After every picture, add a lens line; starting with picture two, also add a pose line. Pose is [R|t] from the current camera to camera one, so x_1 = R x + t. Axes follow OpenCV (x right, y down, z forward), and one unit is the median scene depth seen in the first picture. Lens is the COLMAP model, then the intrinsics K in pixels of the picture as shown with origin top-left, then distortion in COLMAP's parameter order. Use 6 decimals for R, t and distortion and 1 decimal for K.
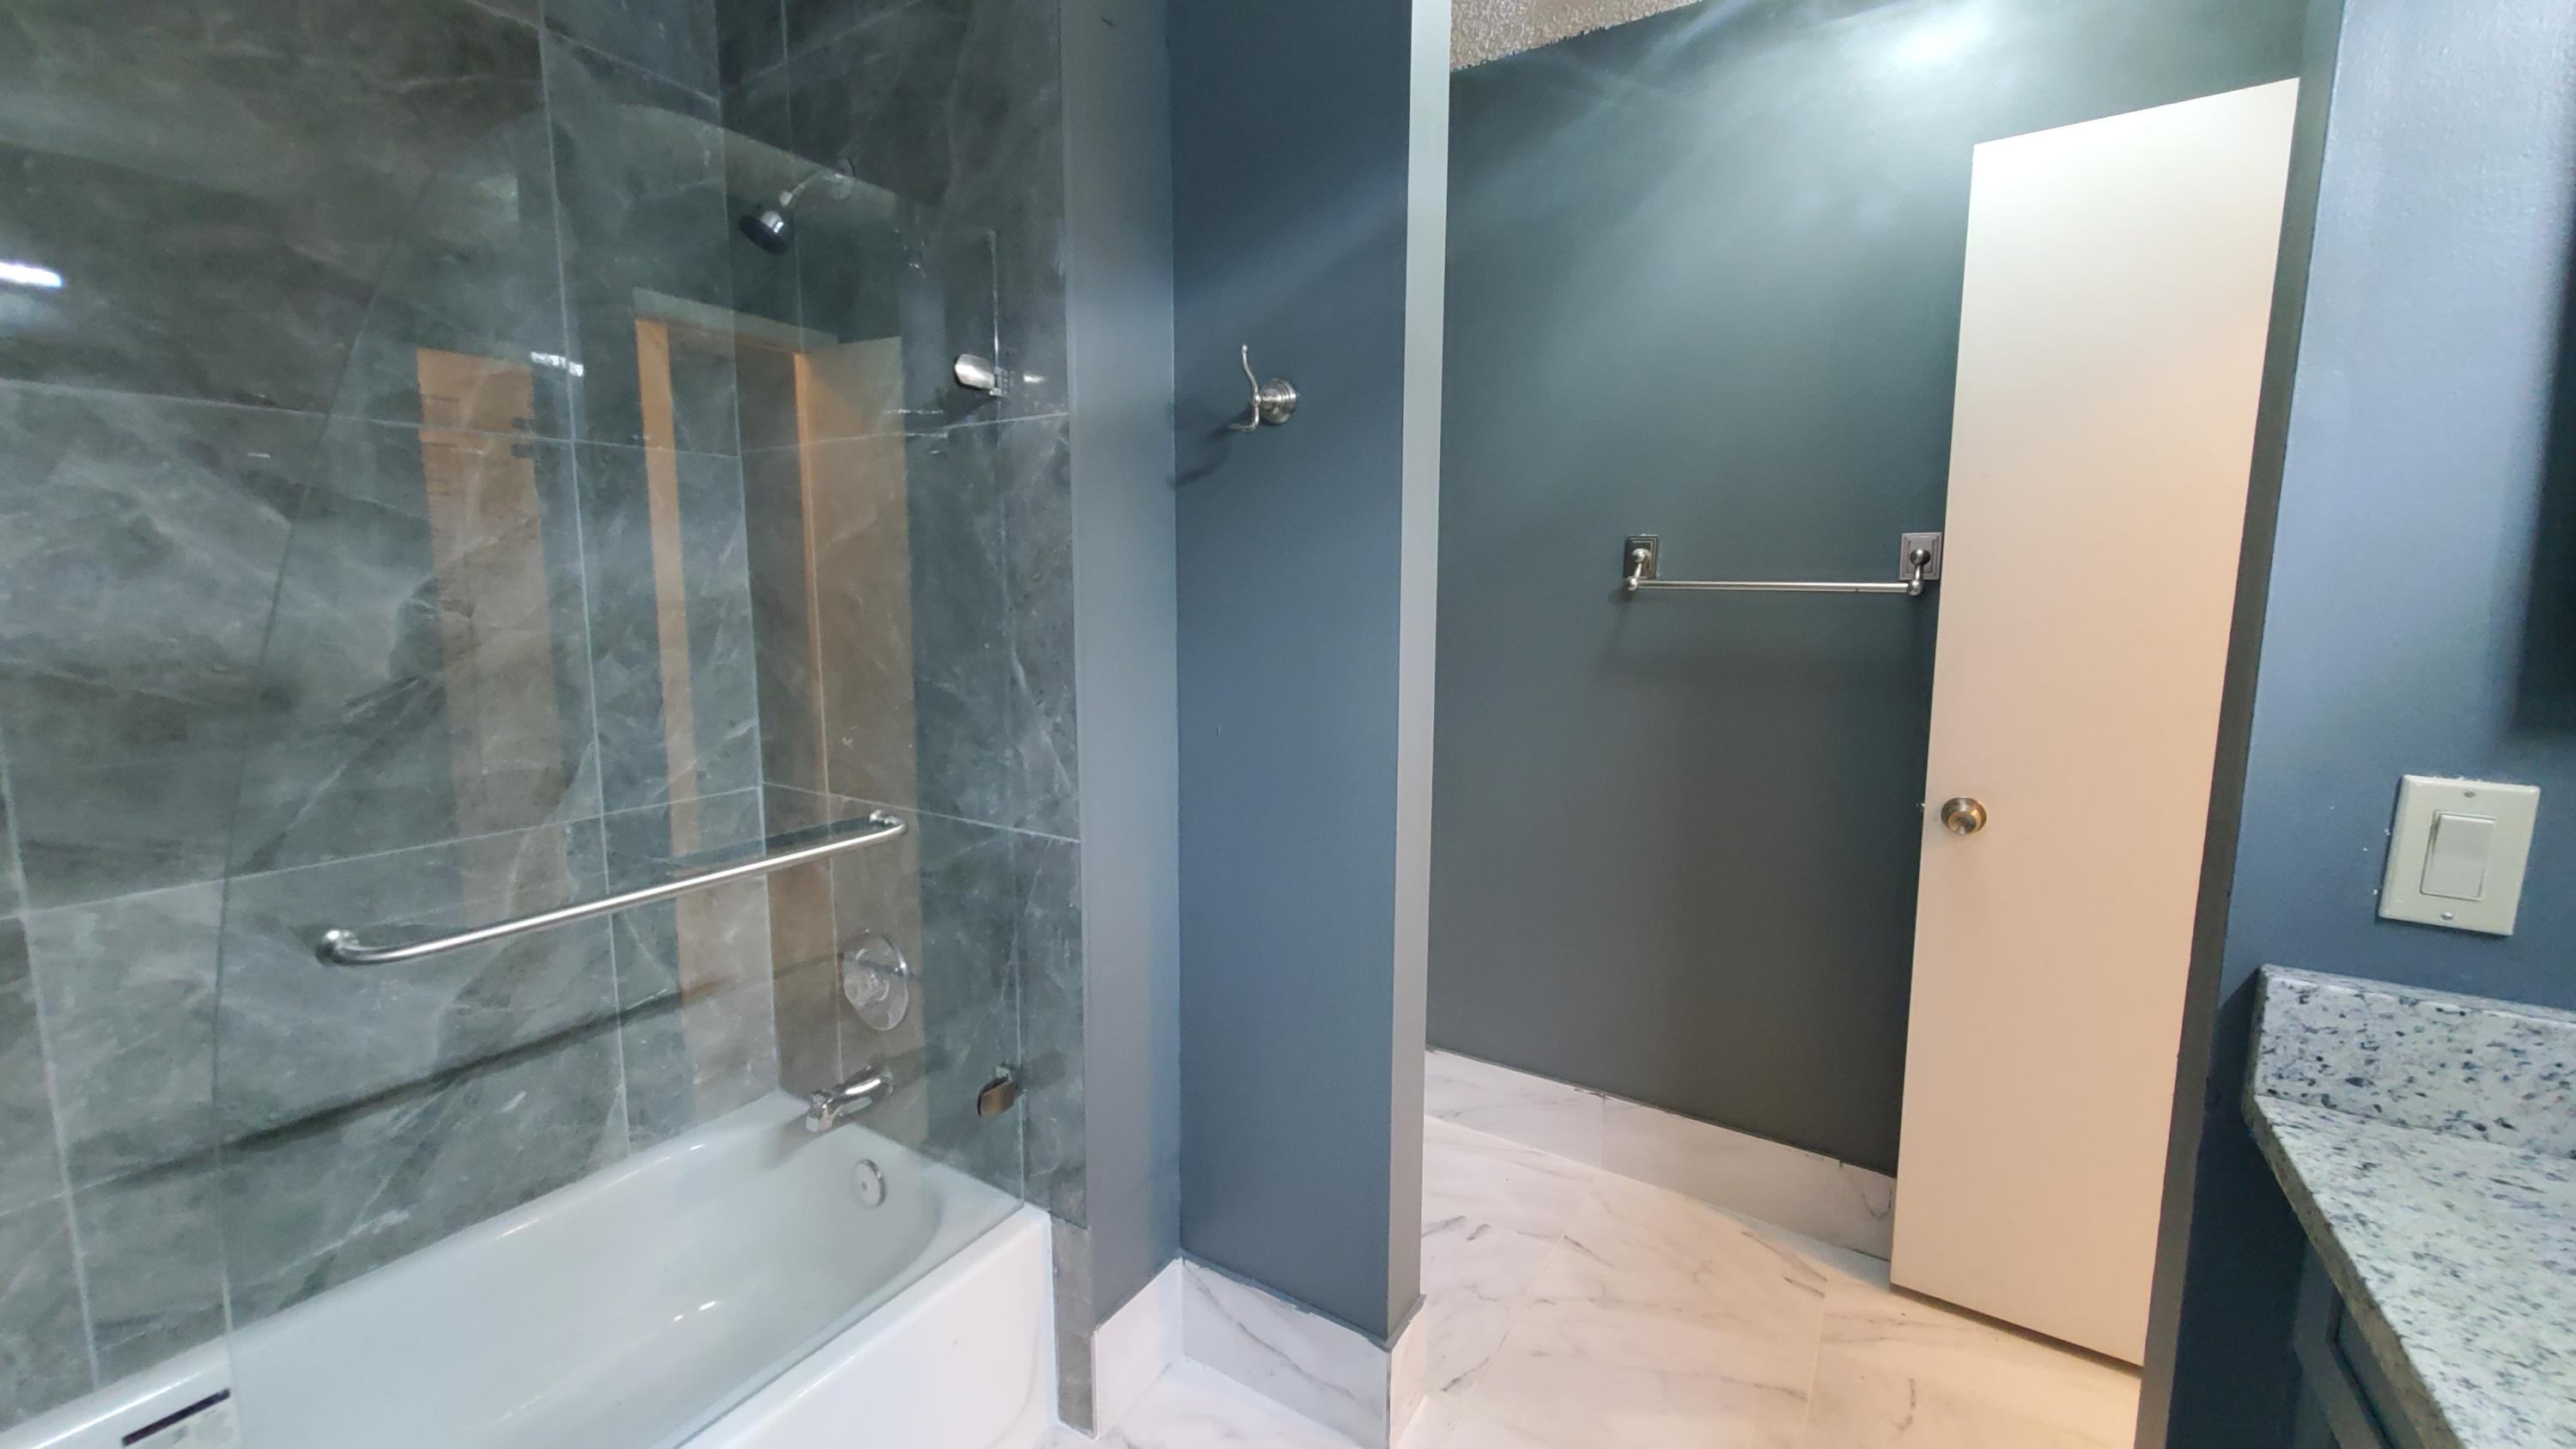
lens RADIAL K [[1014.6, 0, 1276.8], [0, 1014.6, 719.5], [0, 0, 1]] dist [-0.007585, -0.000051]
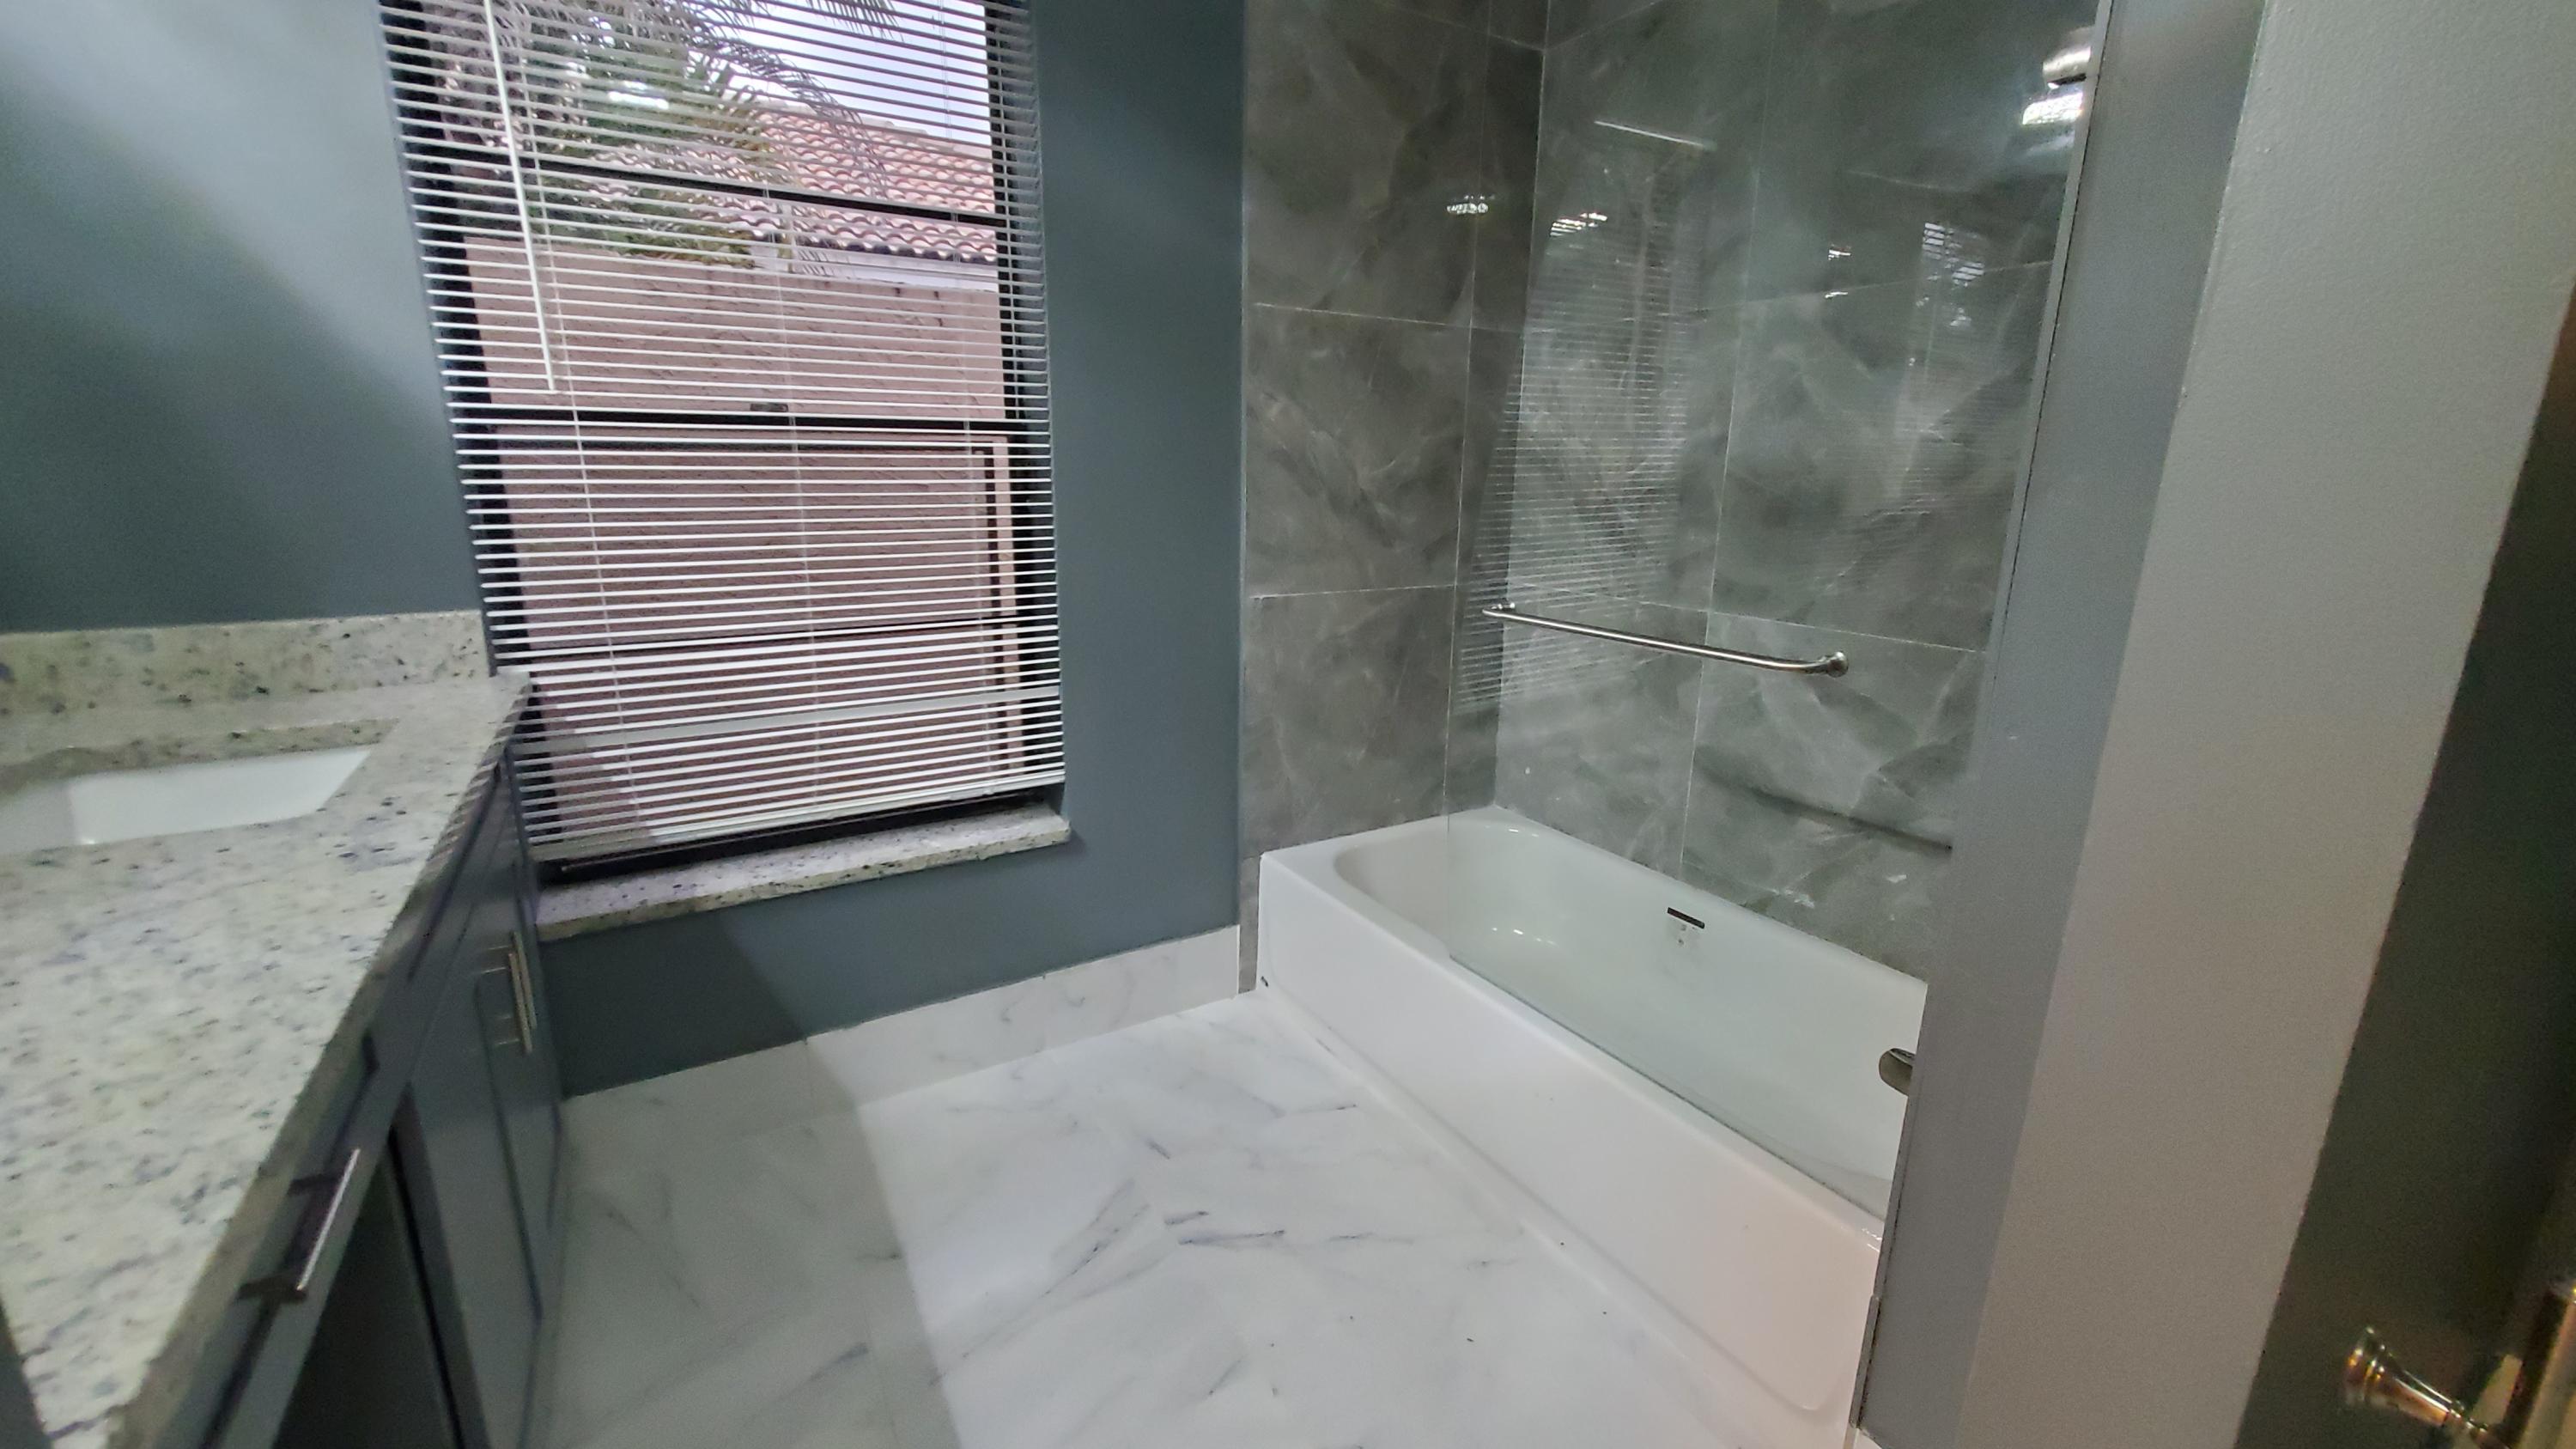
lens RADIAL K [[1015.9, 0, 1272.4], [0, 1015.9, 708.2], [0, 0, 1]] dist [0.001893, -0.000351]
pose [[-0.441283, 0.205890, -0.873429, 0.658392], [-0.129604, 0.948496, 0.289065, -0.060967], [0.887960, 0.240759, -0.391871, 0.941622]]
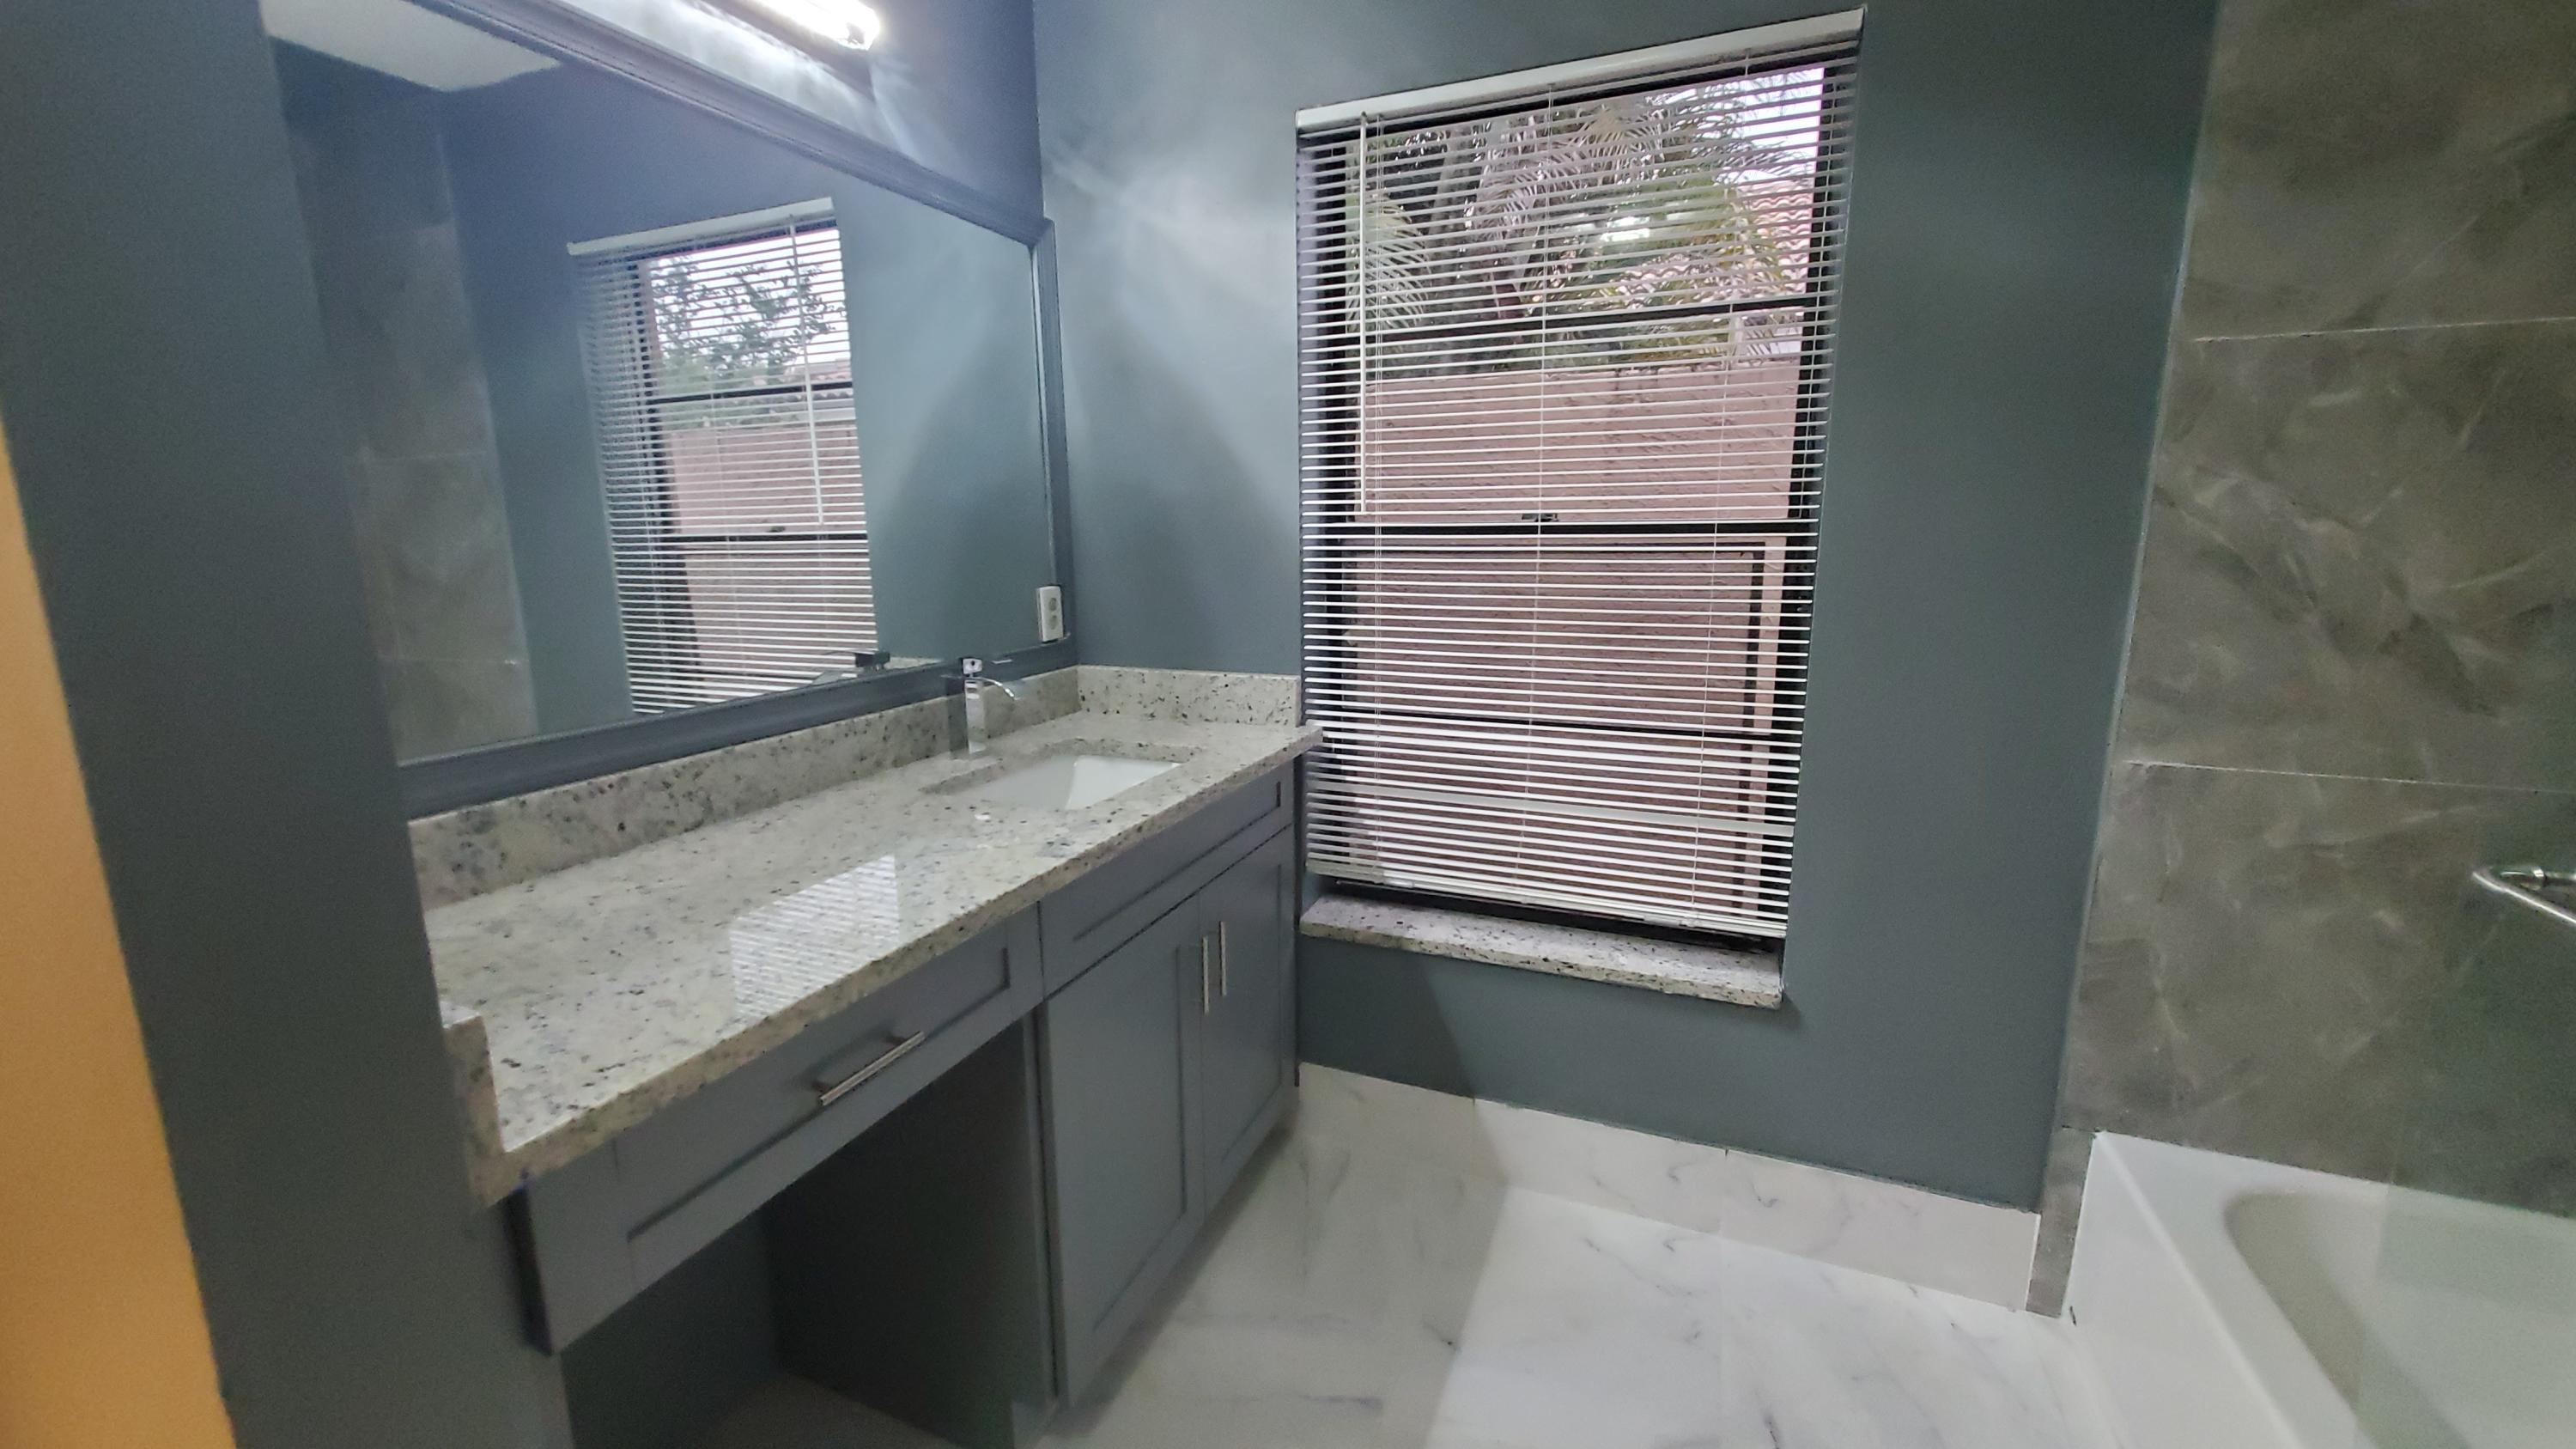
lens RADIAL K [[1015.9, 0, 1272.4], [0, 1015.9, 708.2], [0, 0, 1]] dist [0.001893, -0.000351]
pose [[-0.986307, 0.037011, -0.160713, 0.307604], [-0.014170, 0.951873, 0.306166, -0.141275], [0.164310, 0.304251, -0.938314, 1.114128]]
